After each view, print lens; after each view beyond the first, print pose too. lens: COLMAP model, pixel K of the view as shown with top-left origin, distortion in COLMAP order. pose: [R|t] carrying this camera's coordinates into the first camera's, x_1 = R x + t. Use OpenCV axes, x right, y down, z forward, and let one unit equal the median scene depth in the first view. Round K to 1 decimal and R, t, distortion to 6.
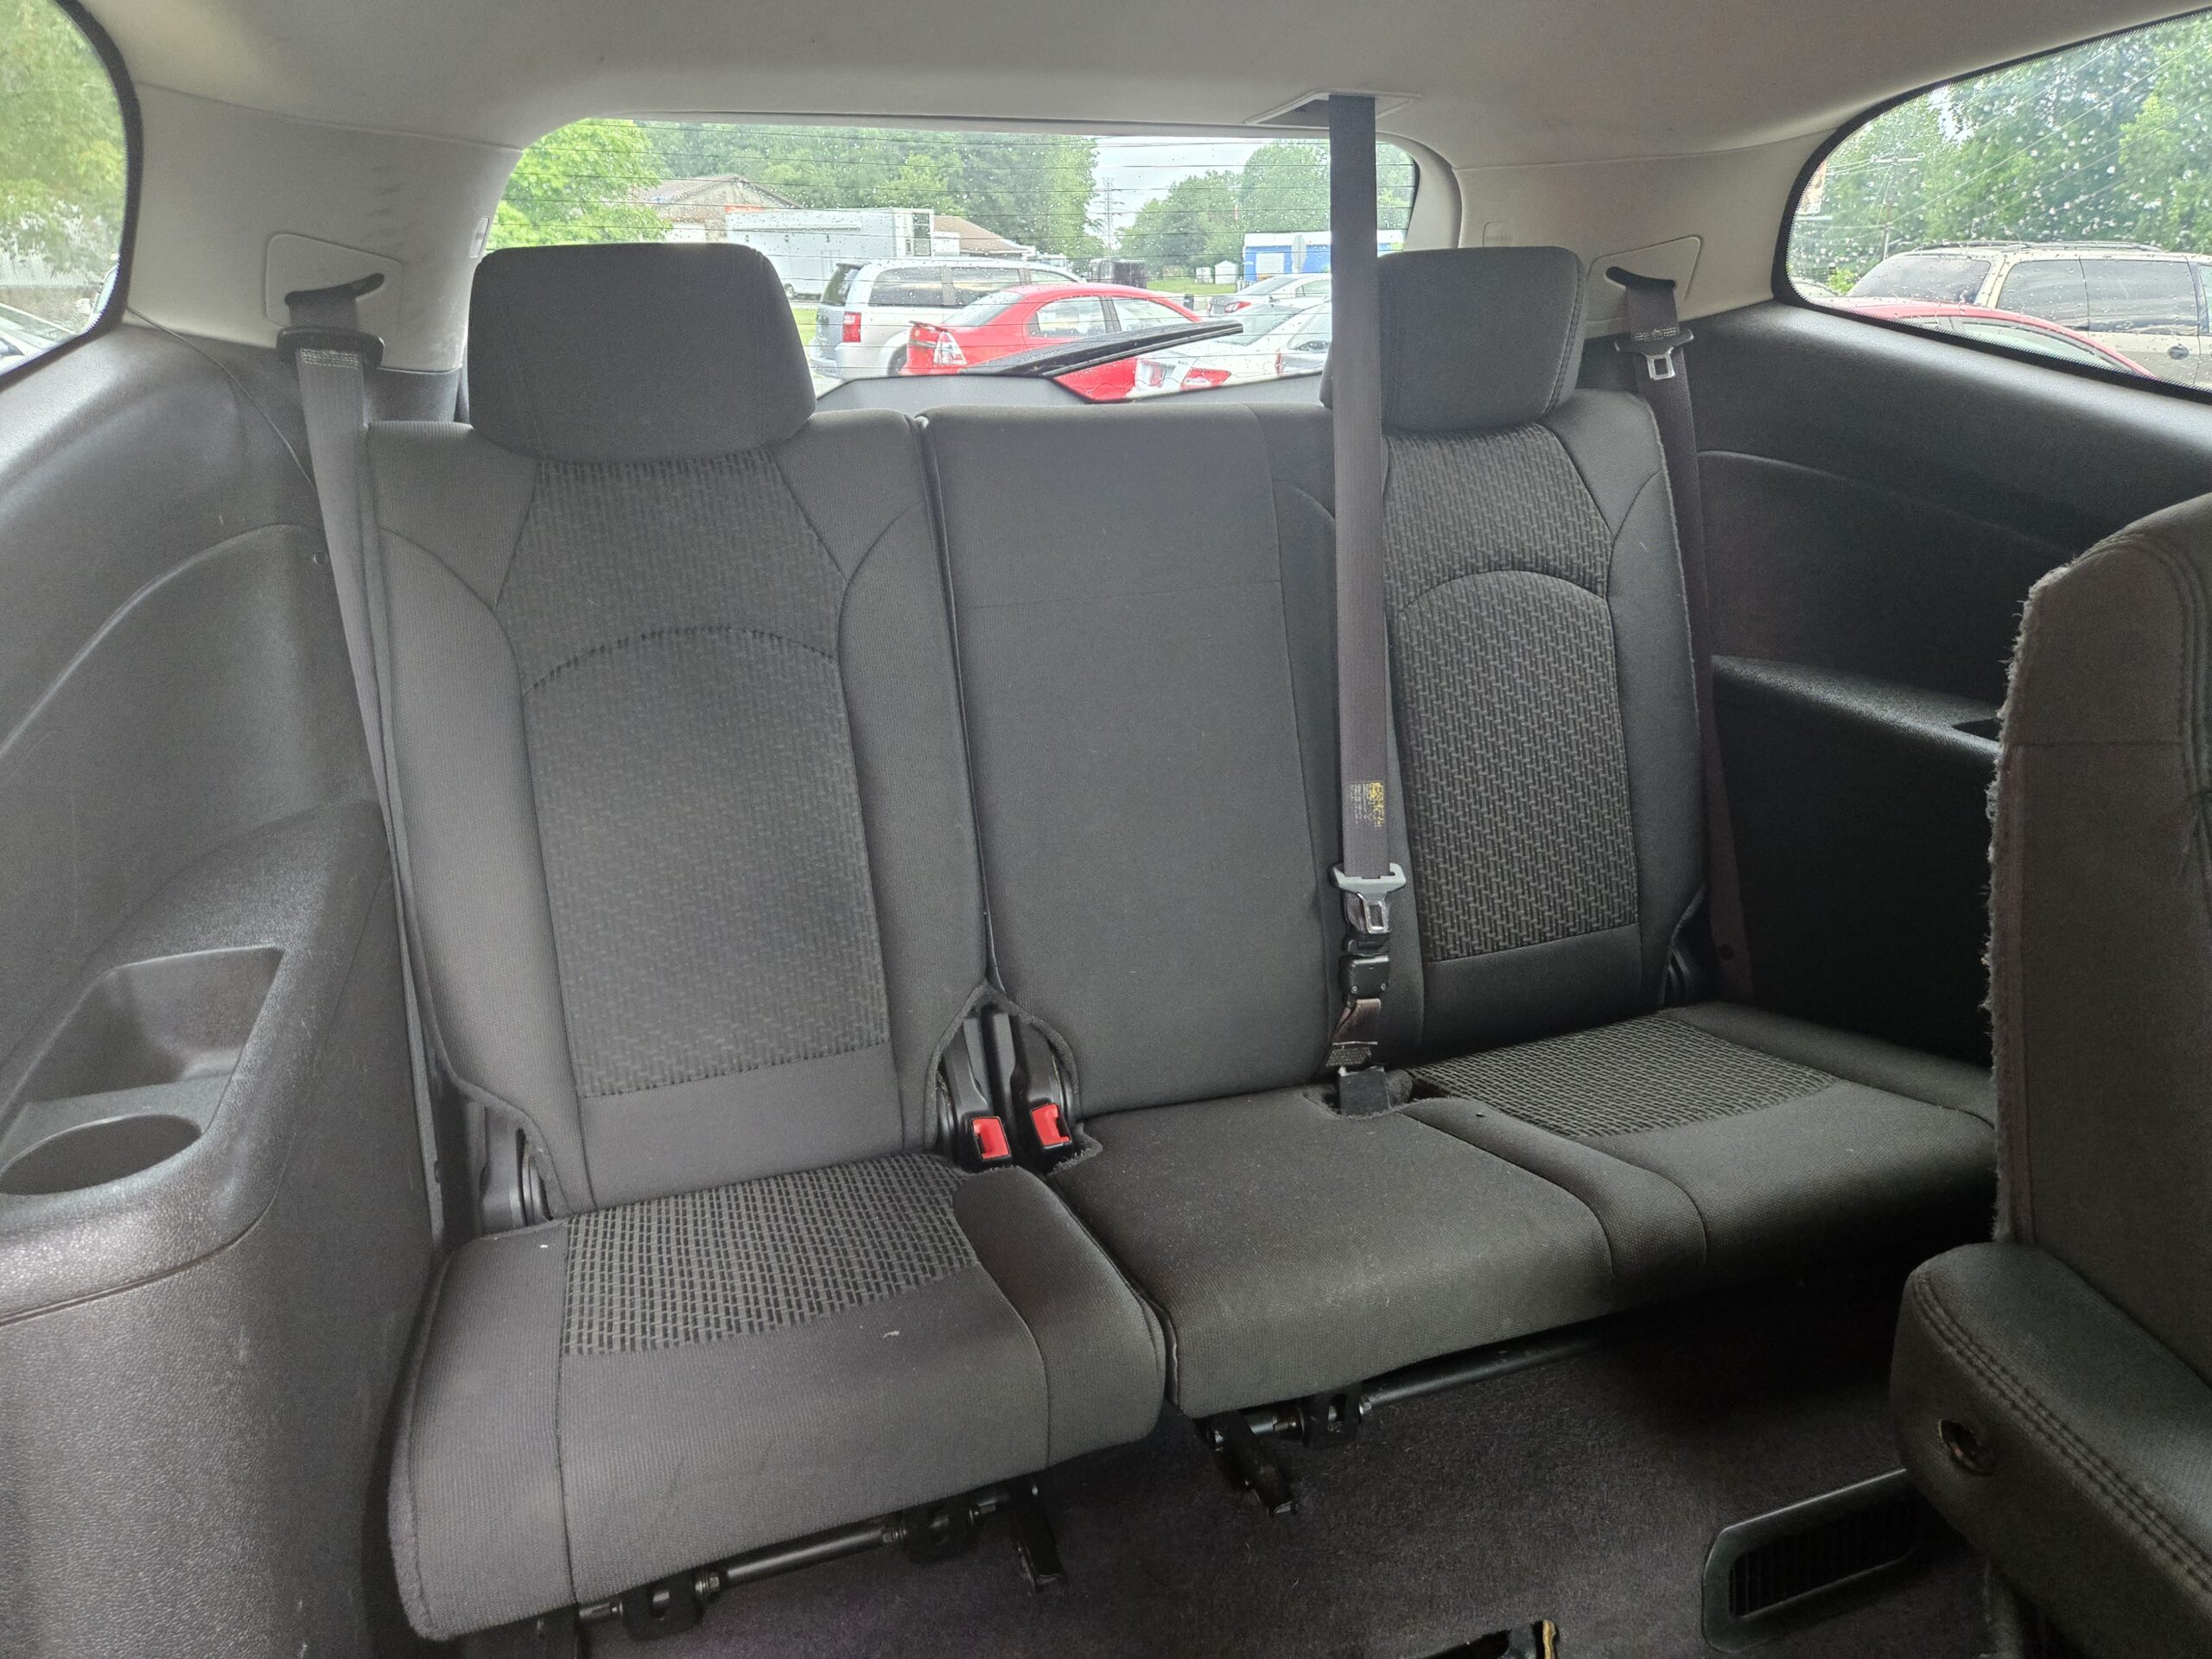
lens RADIAL K [[1485.5, 0, 1108.0], [0, 1485.5, 831.0], [0, 0, 1]] dist [0.067877, -0.060792]
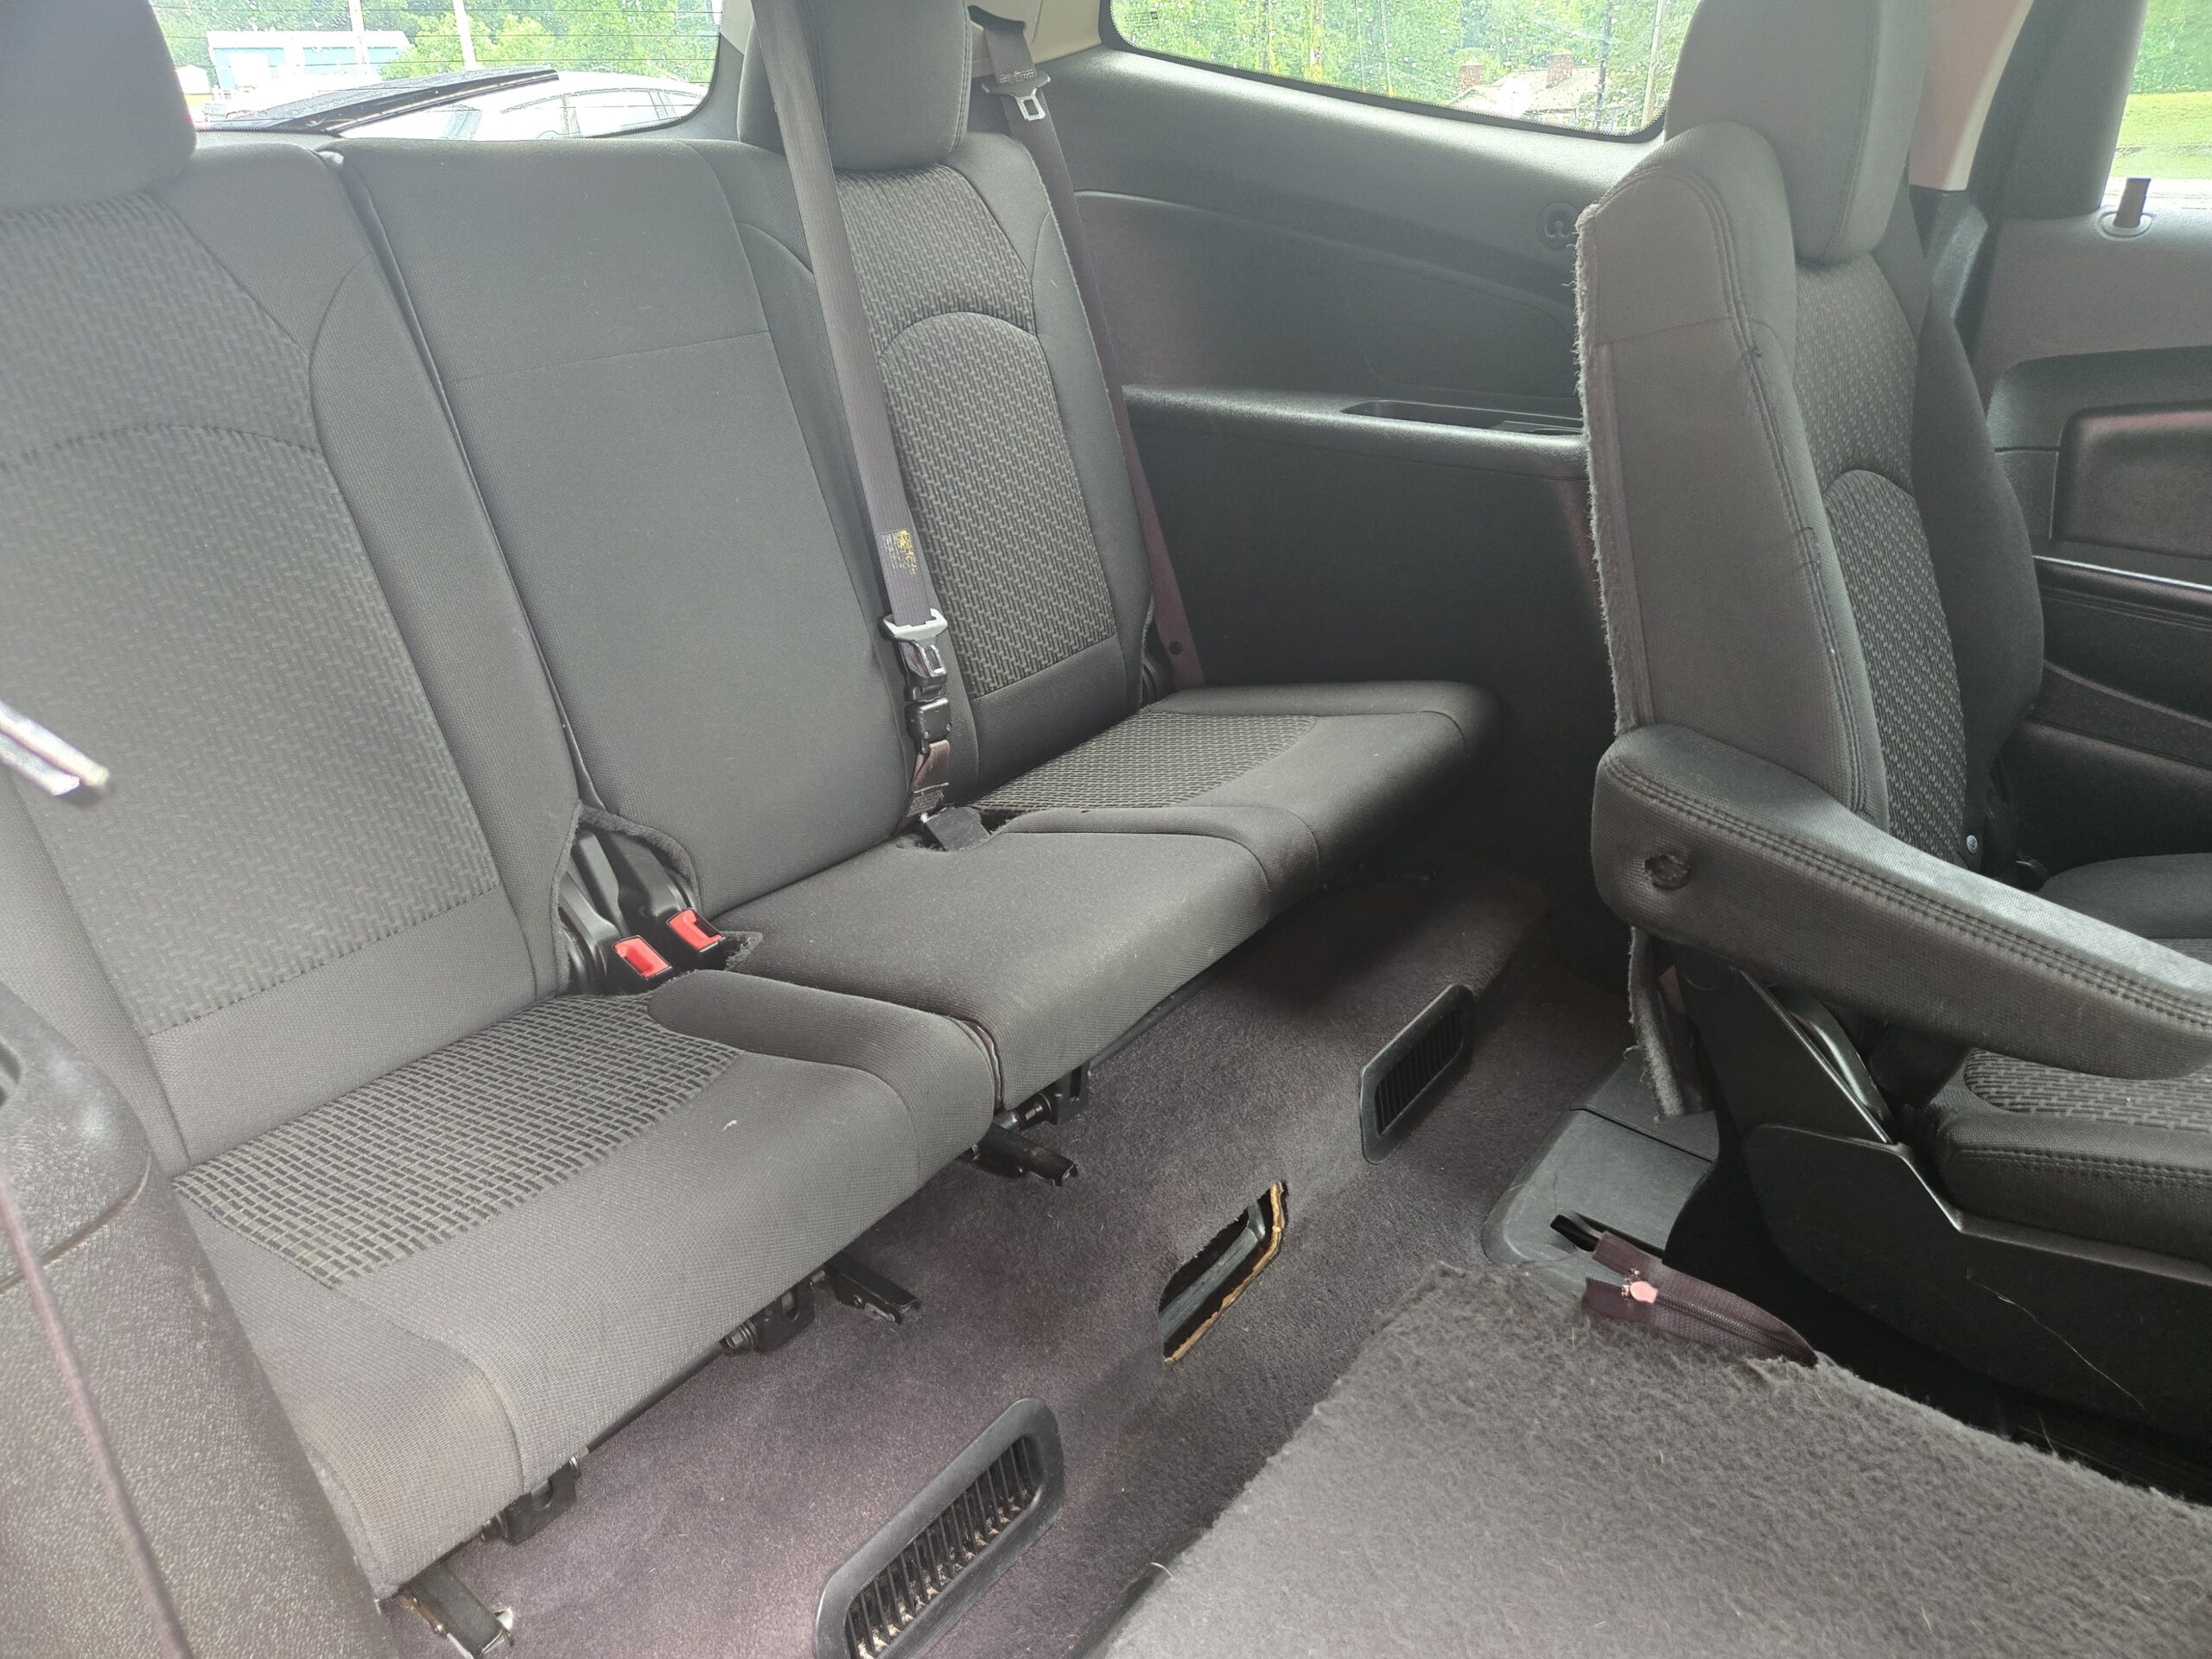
lens RADIAL K [[1481.7, 0, 1106.1], [0, 1481.7, 825.0], [0, 0, 1]] dist [0.070356, -0.064373]
pose [[0.846483, -0.234360, 0.478060, -0.252226], [0.184314, 0.971378, 0.149841, 0.038992], [-0.499494, -0.038725, 0.865452, 0.050865]]
